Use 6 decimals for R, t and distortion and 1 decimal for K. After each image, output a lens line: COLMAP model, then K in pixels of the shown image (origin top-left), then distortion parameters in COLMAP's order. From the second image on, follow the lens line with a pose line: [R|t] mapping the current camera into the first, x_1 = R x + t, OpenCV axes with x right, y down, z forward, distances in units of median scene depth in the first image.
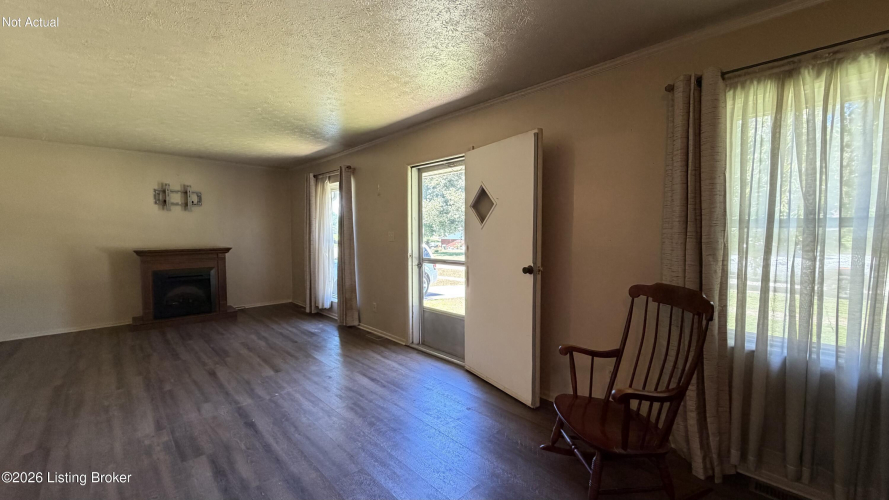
lens RADIAL K [[352.3, 0, 442.1], [0, 352.3, 250.5], [0, 0, 1]] dist [0.000708, -0.000036]
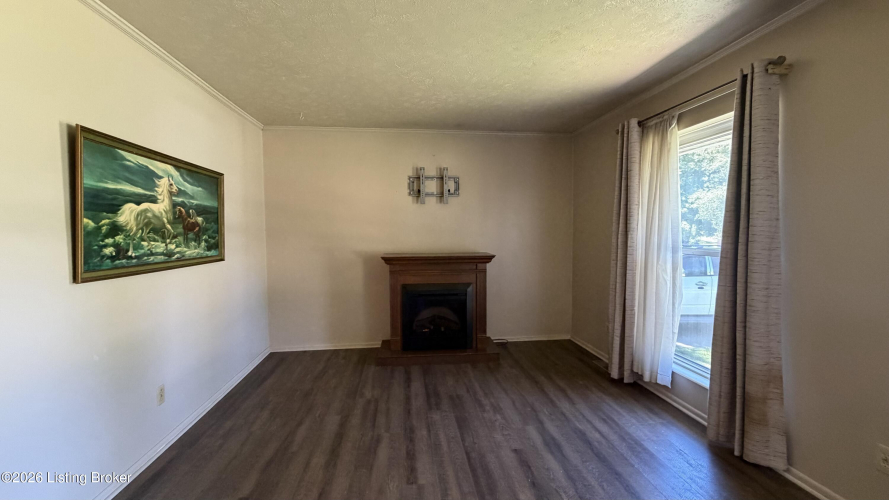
lens RADIAL K [[352.3, 0, 437.6], [0, 352.3, 248.8], [0, 0, 1]] dist [0.000708, -0.000036]
pose [[0.790313, 0.026010, -0.612151, -0.365262], [-0.027476, 0.999598, 0.006999, -0.027880], [0.612087, 0.011288, 0.790710, 0.540742]]
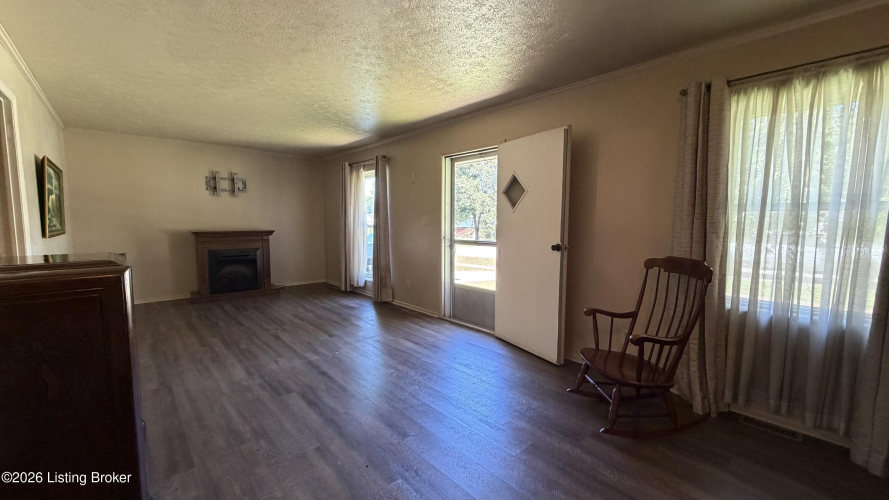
lens RADIAL K [[352.3, 0, 443.1], [0, 352.3, 250.4], [0, 0, 1]] dist [0.000708, -0.000036]
pose [[0.999699, 0.008077, -0.023164, -0.064149], [-0.007299, 0.999414, 0.033454, 0.017671], [0.023420, -0.033275, 0.999172, -0.108118]]
